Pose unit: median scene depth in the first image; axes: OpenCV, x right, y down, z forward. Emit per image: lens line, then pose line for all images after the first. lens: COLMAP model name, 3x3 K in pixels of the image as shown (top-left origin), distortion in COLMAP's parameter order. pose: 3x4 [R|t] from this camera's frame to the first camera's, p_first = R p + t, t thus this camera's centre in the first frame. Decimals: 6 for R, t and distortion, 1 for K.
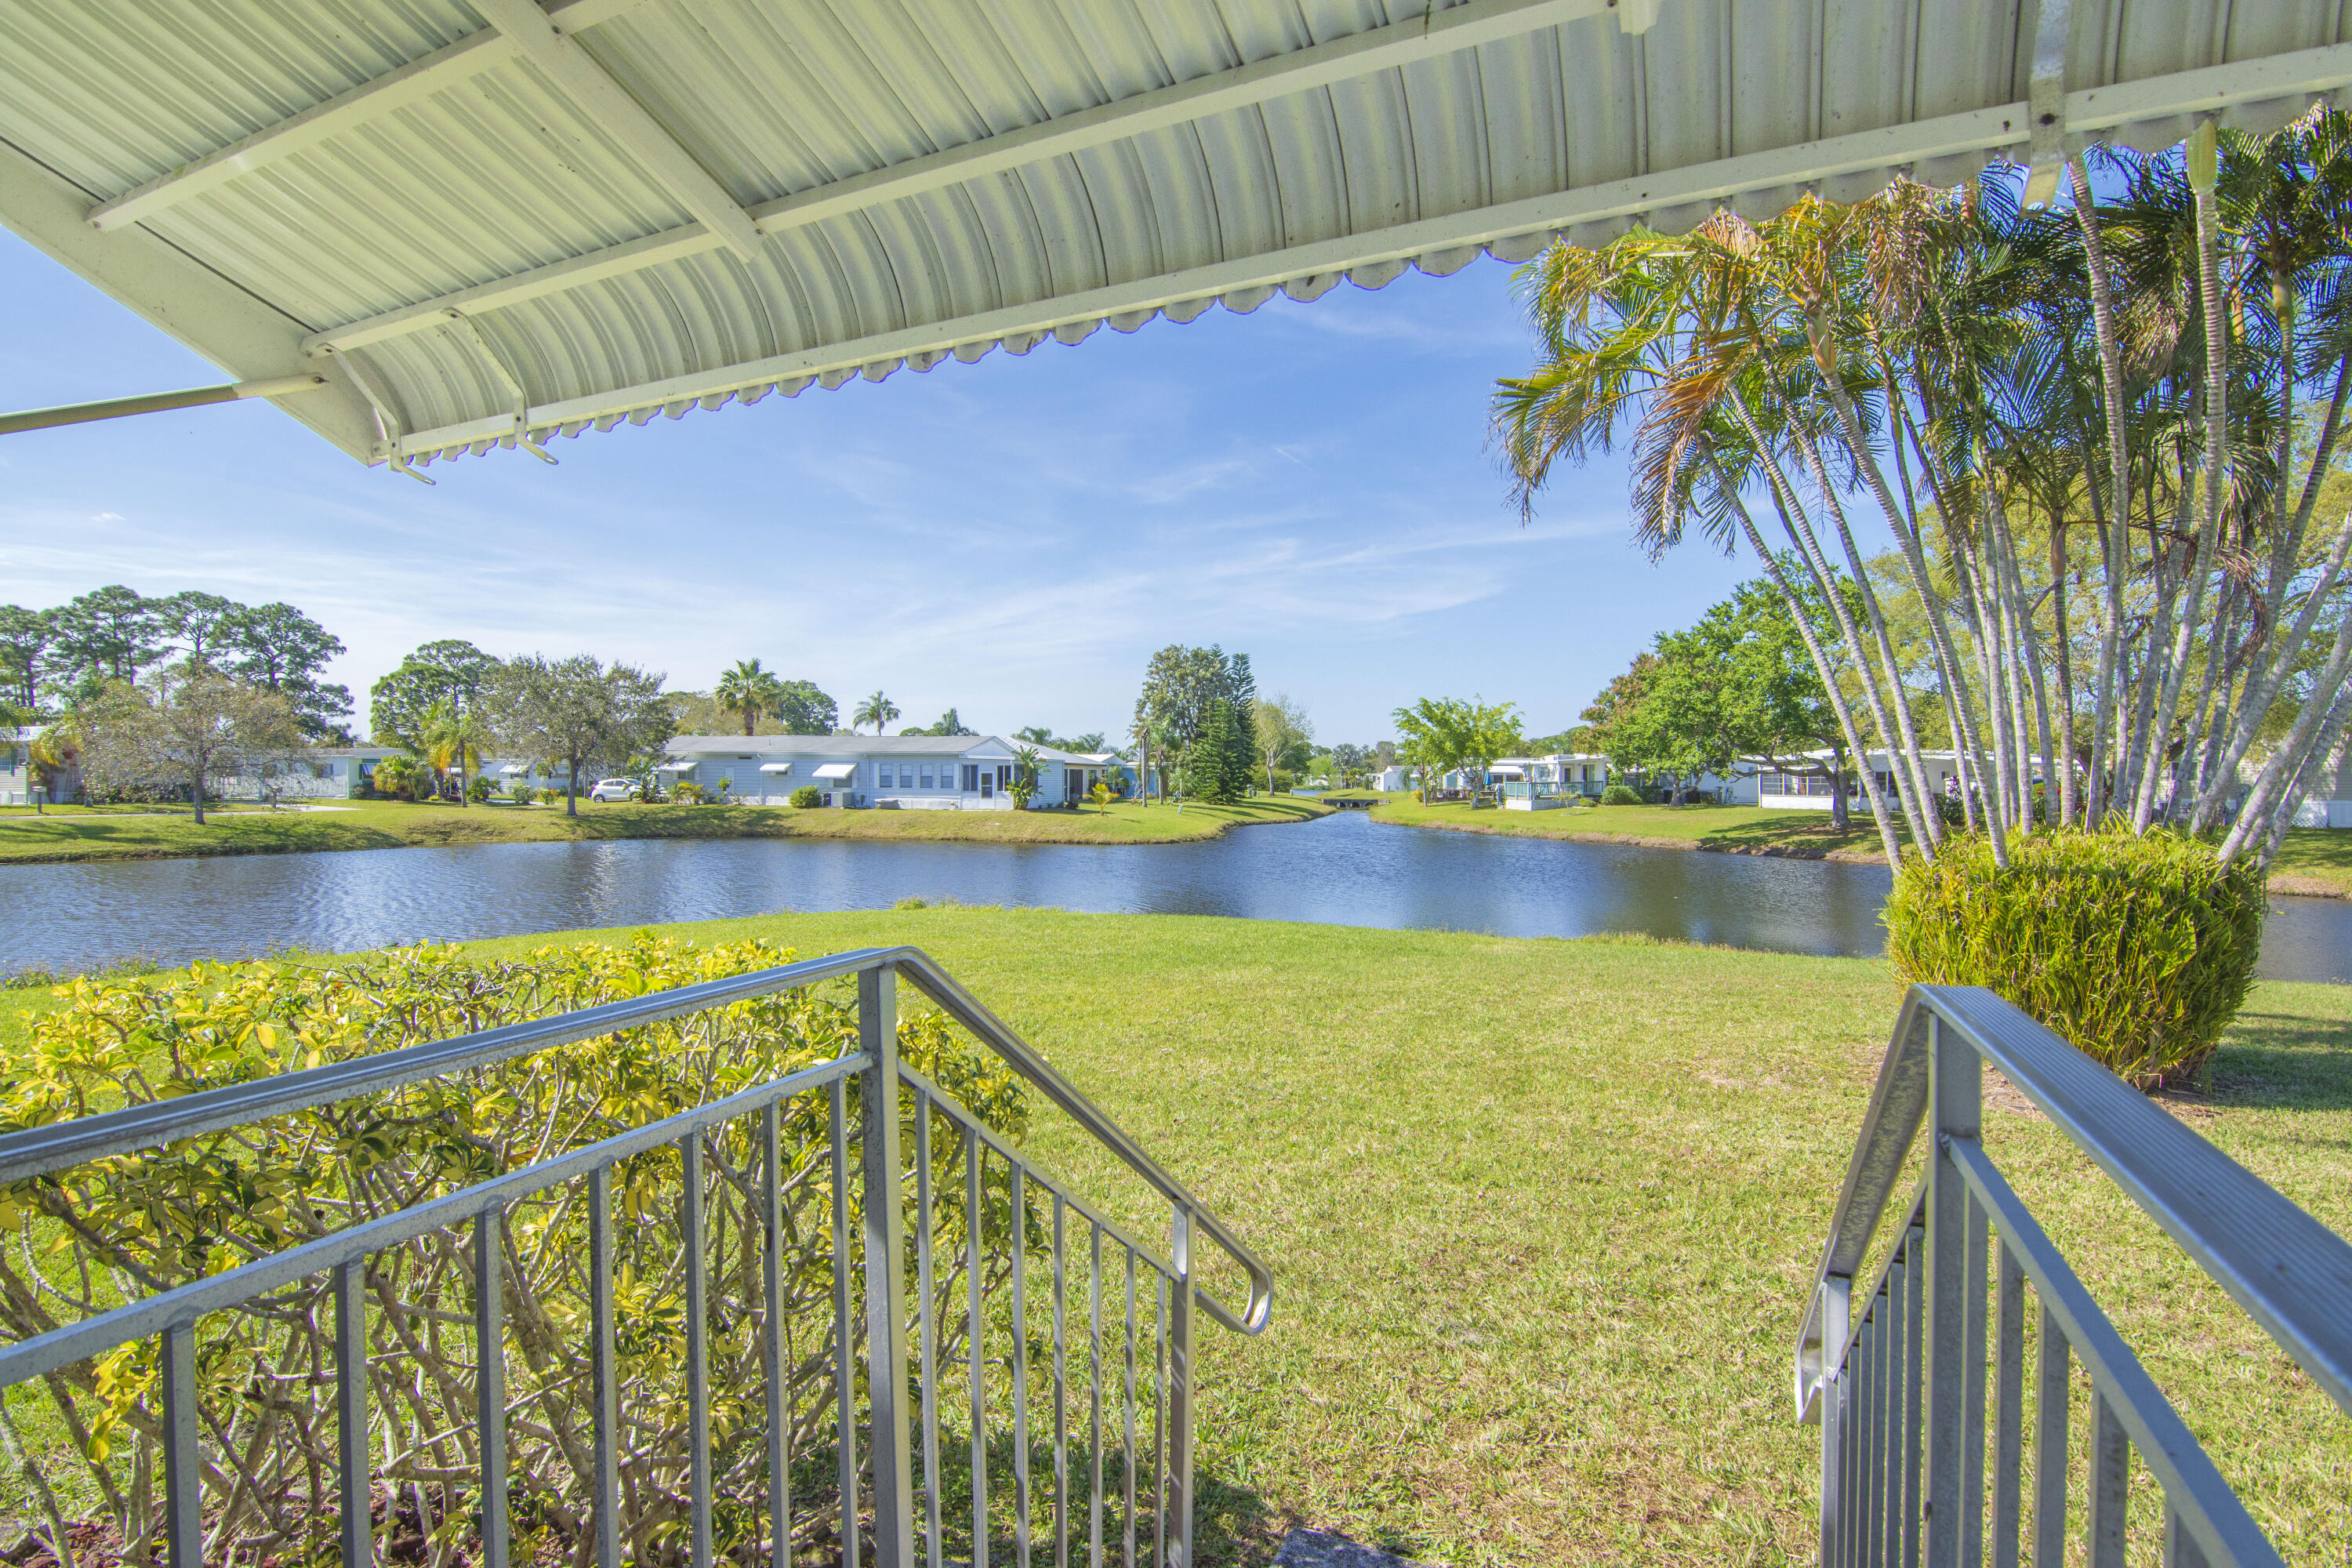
lens RADIAL K [[1138.8, 0, 1183.7], [0, 1138.8, 792.7], [0, 0, 1]] dist [-0.004877, -0.010407]
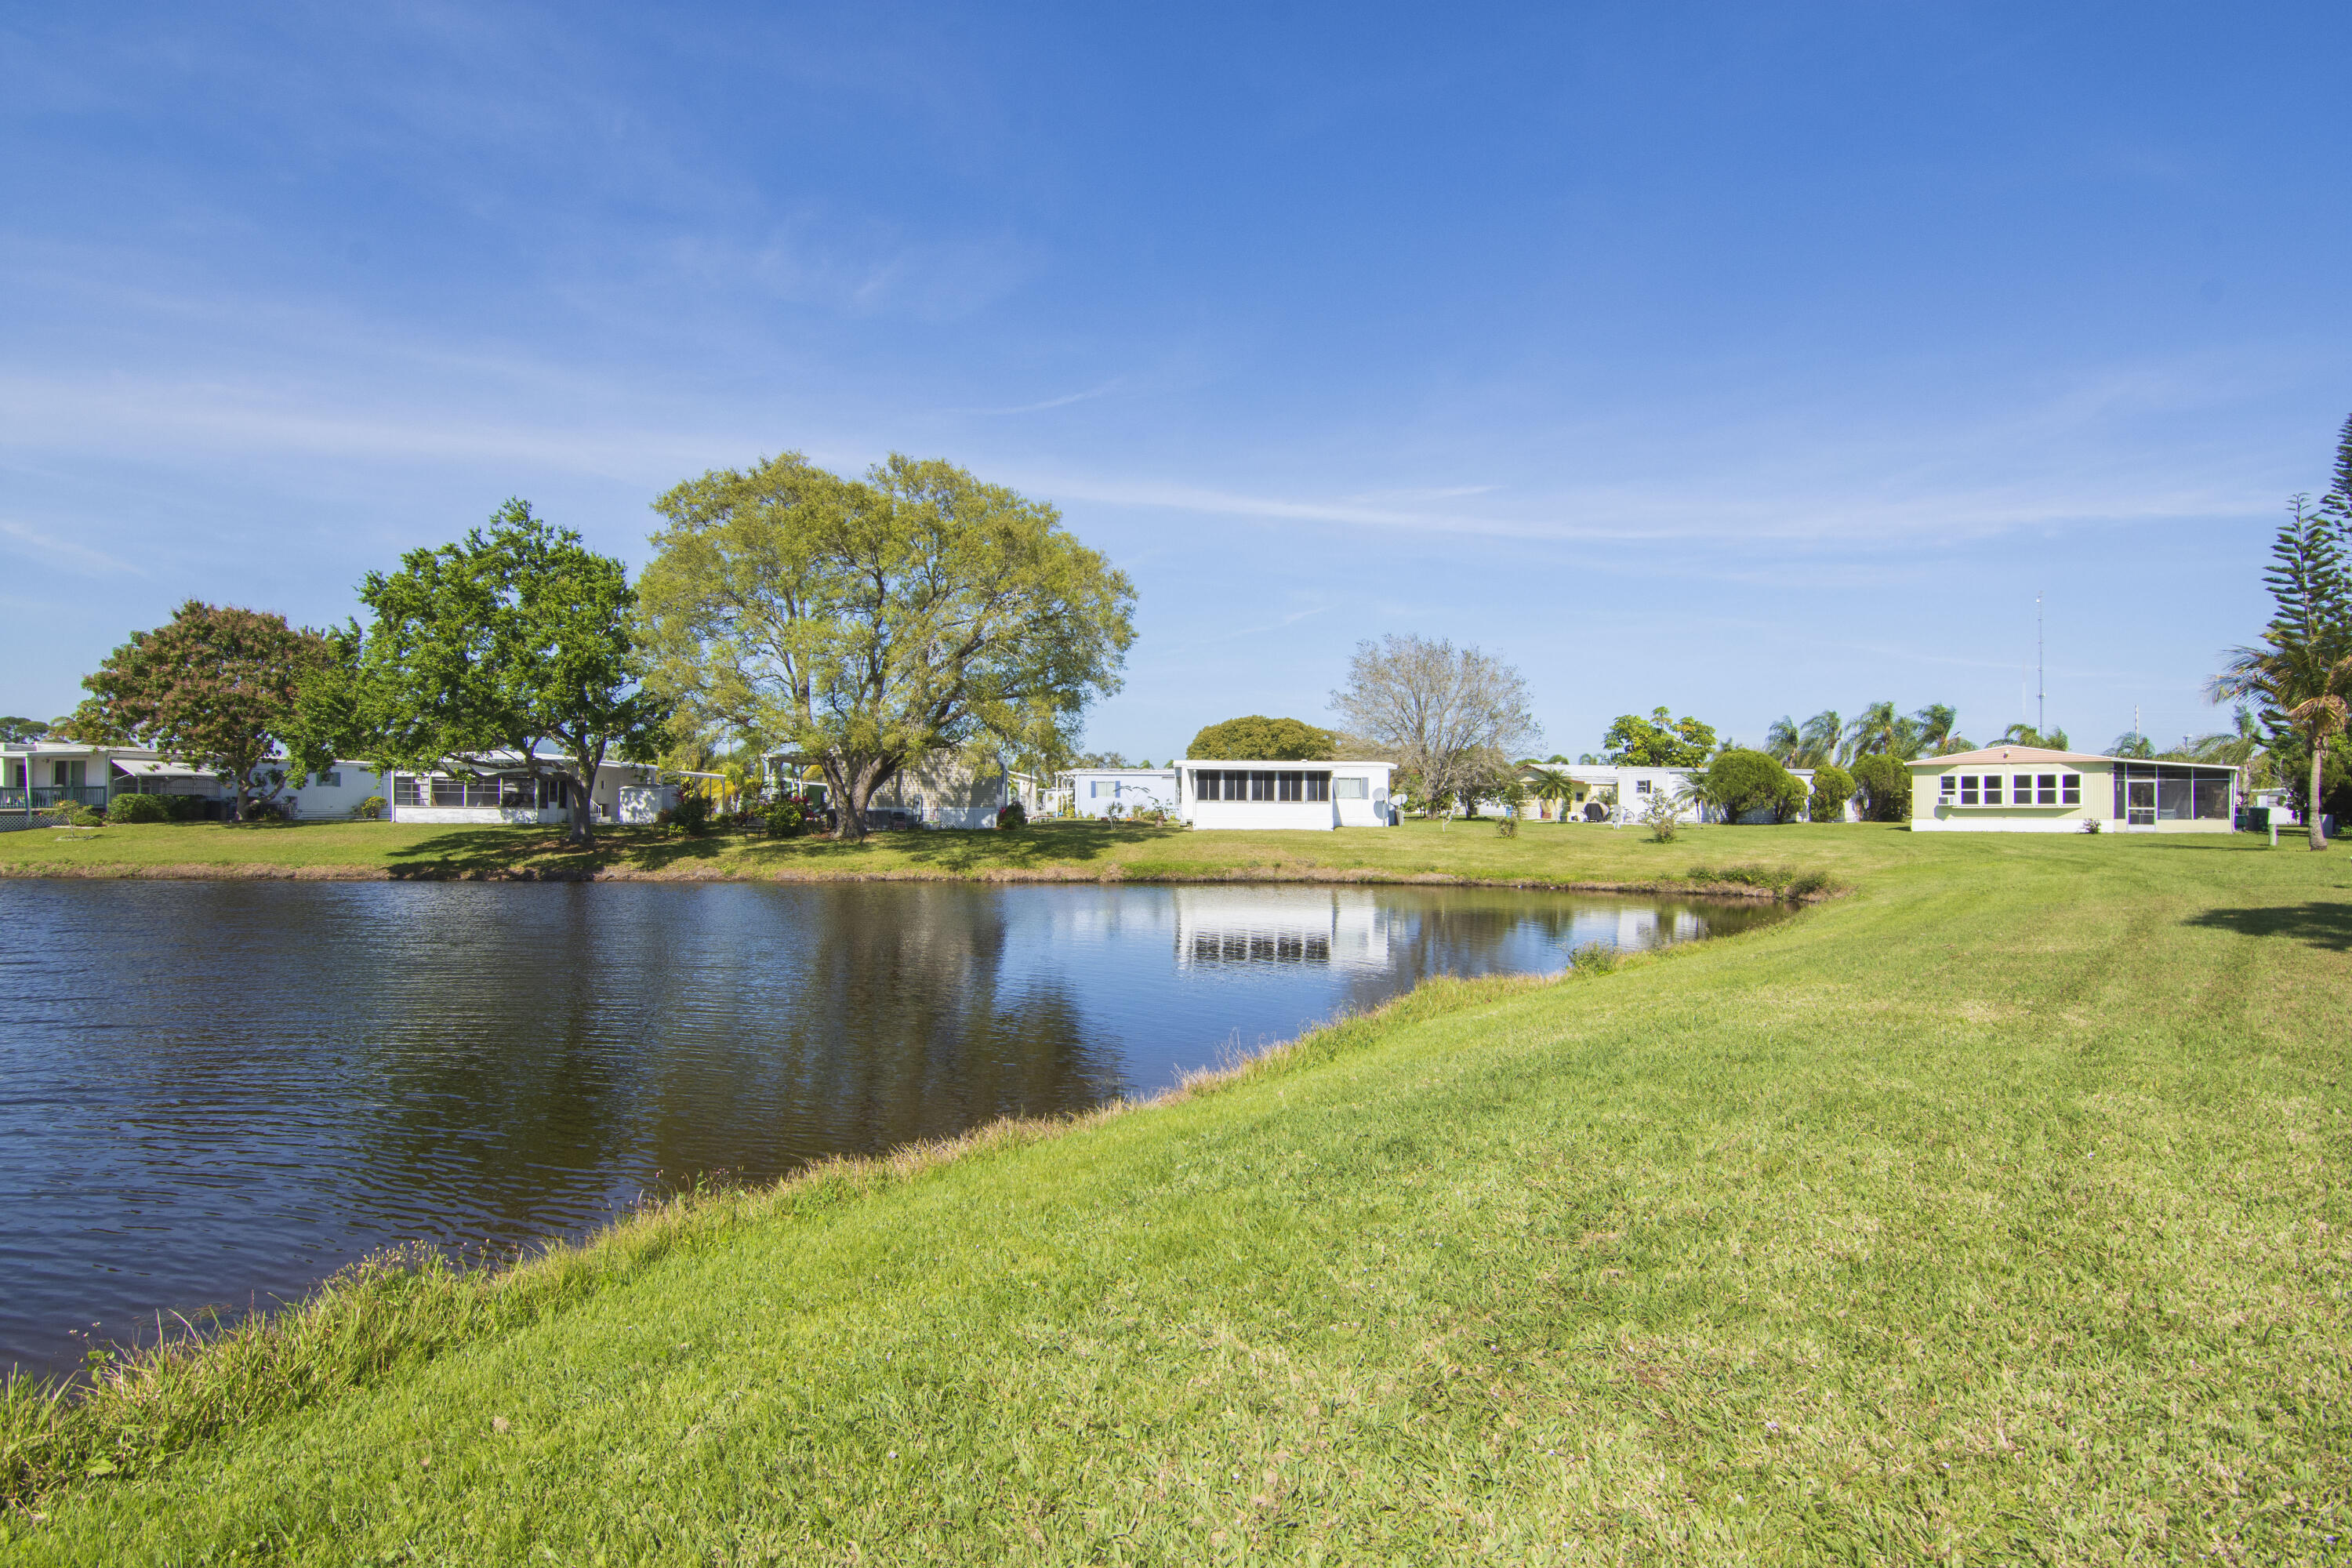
lens RADIAL K [[1138.8, 0, 1183.7], [0, 1138.8, 792.7], [0, 0, 1]] dist [-0.004877, -0.010407]
pose [[0.281839, 0.010265, 0.959407, -0.071610], [0.004120, 0.999921, -0.011908, 0.003394], [-0.959453, 0.007309, 0.281775, 0.207804]]
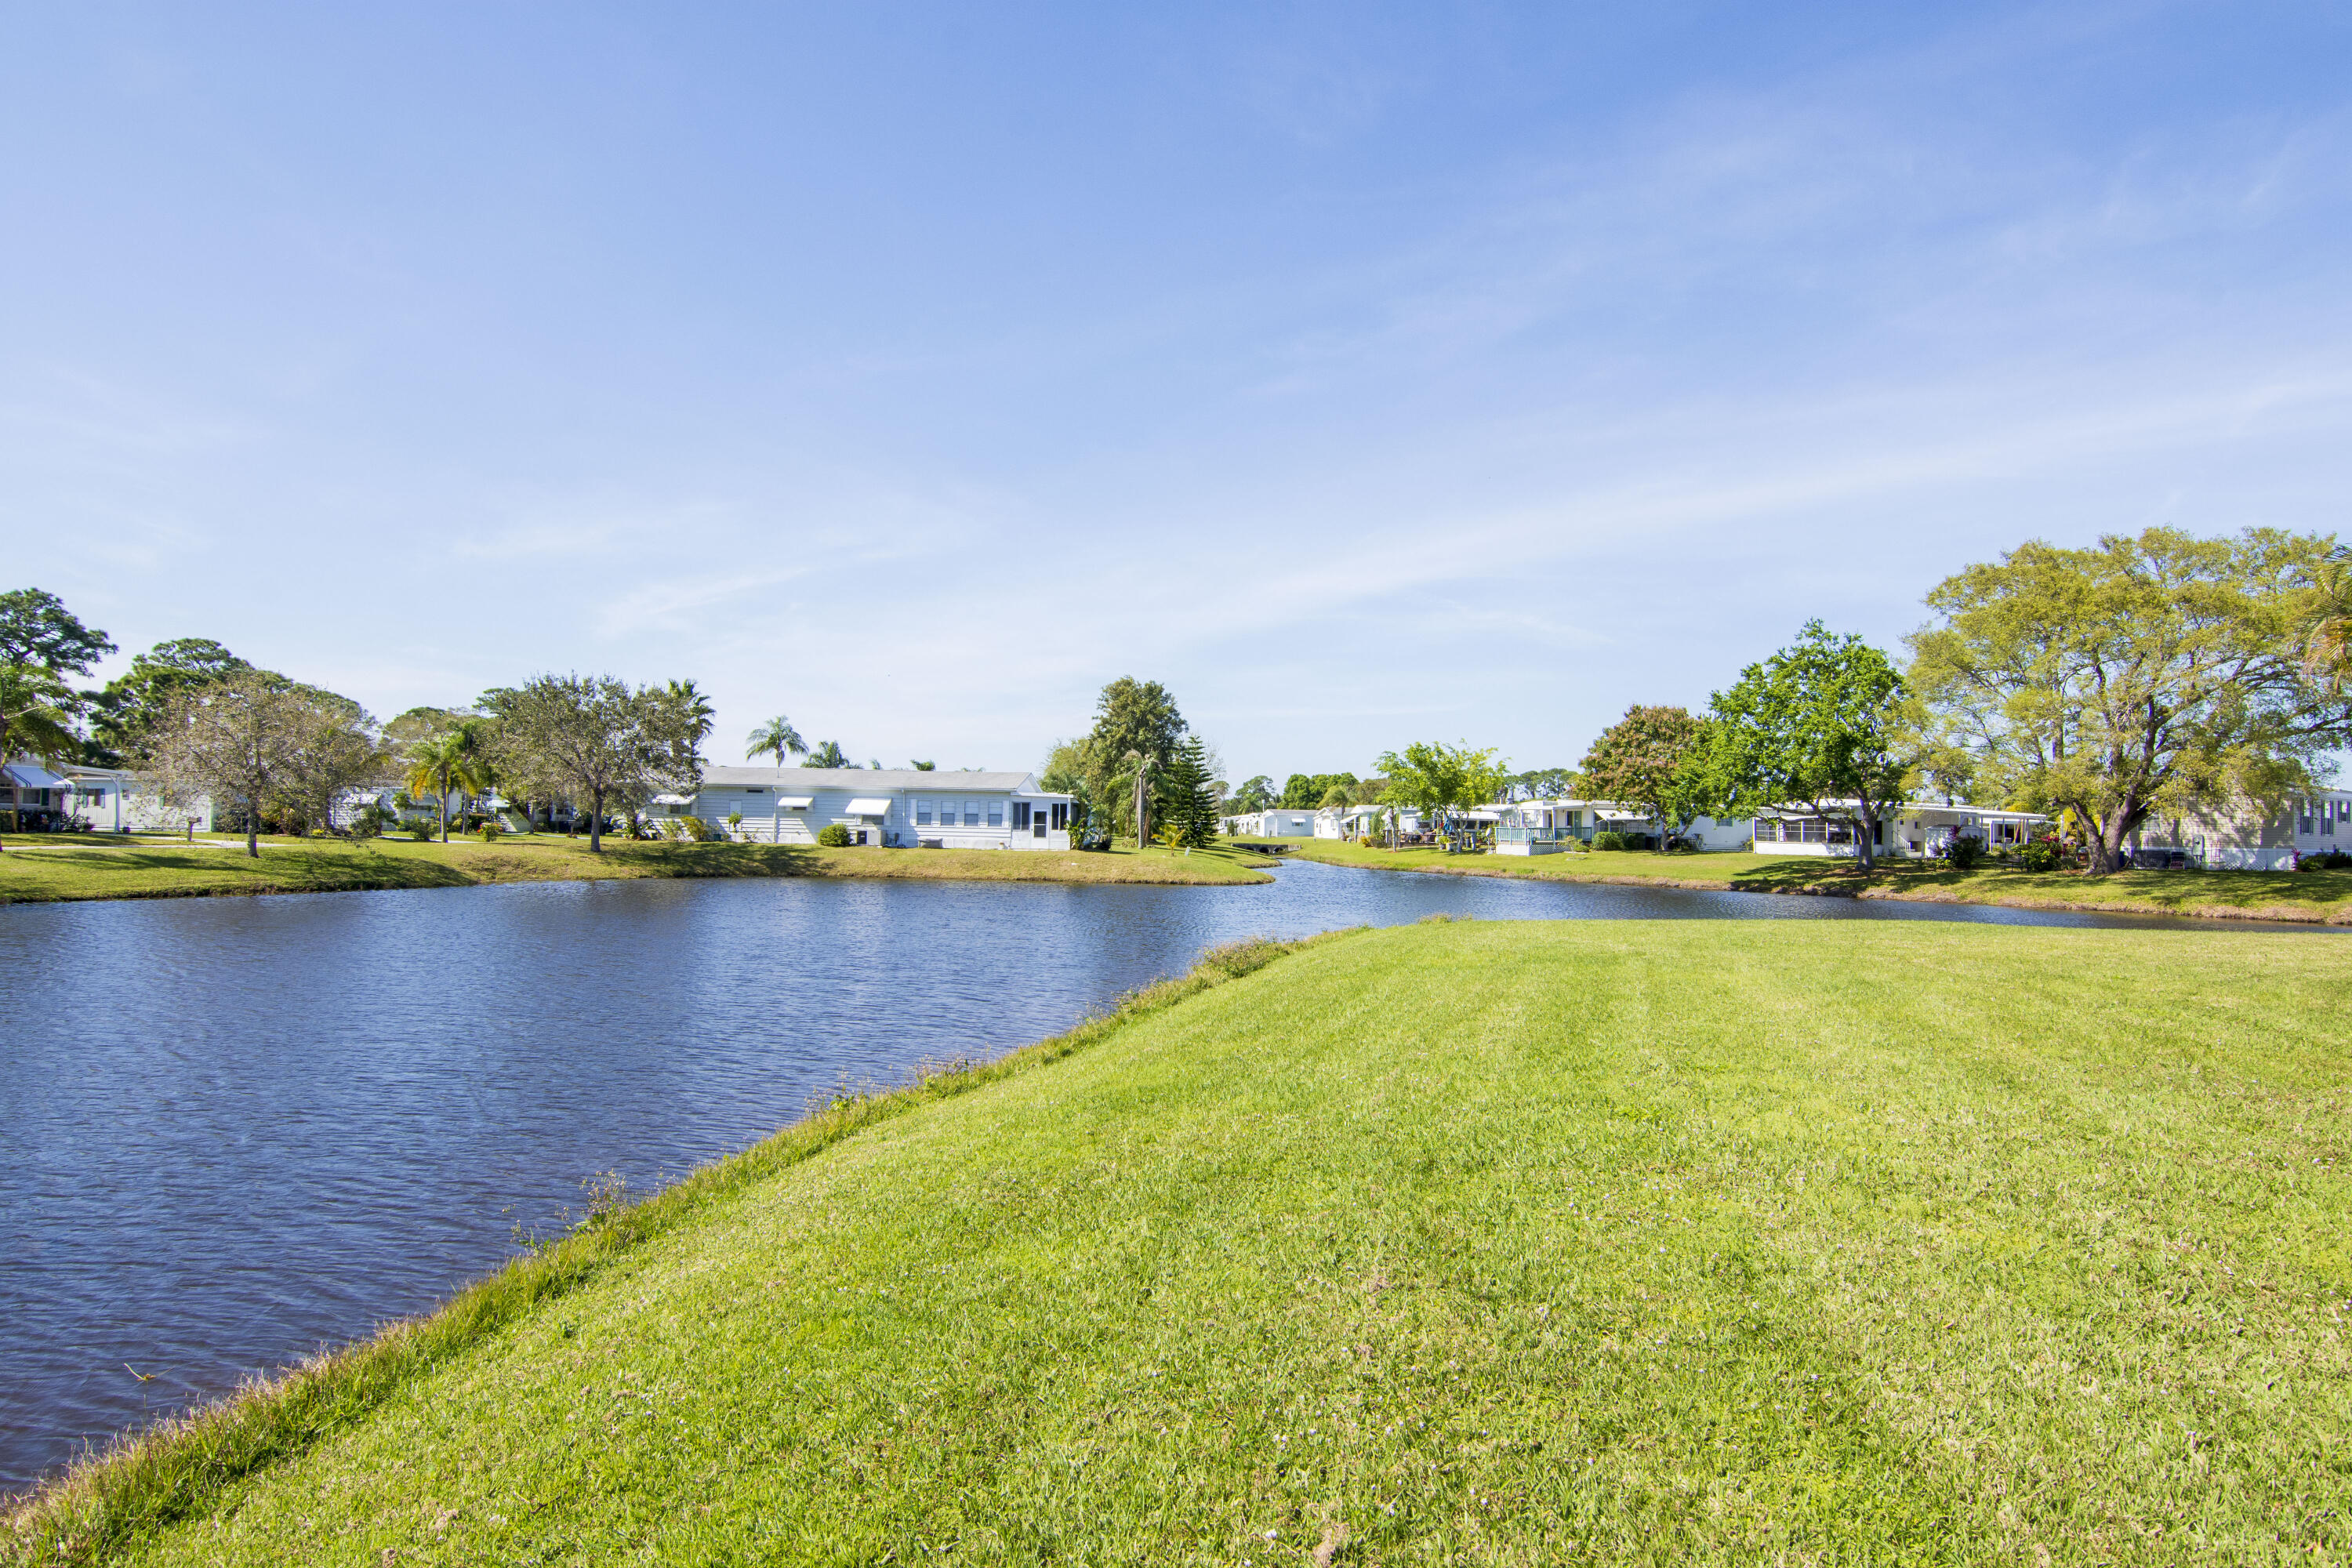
lens RADIAL K [[1303.2, 0, 1180.0], [0, 1303.2, 795.1], [0, 0, 1]] dist [-0.004259, 0.000007]
pose [[0.981237, 0.015857, 0.192155, -0.206350], [-0.009502, 0.999378, -0.033948, 0.004097], [-0.192573, 0.031485, 0.980777, -0.075538]]
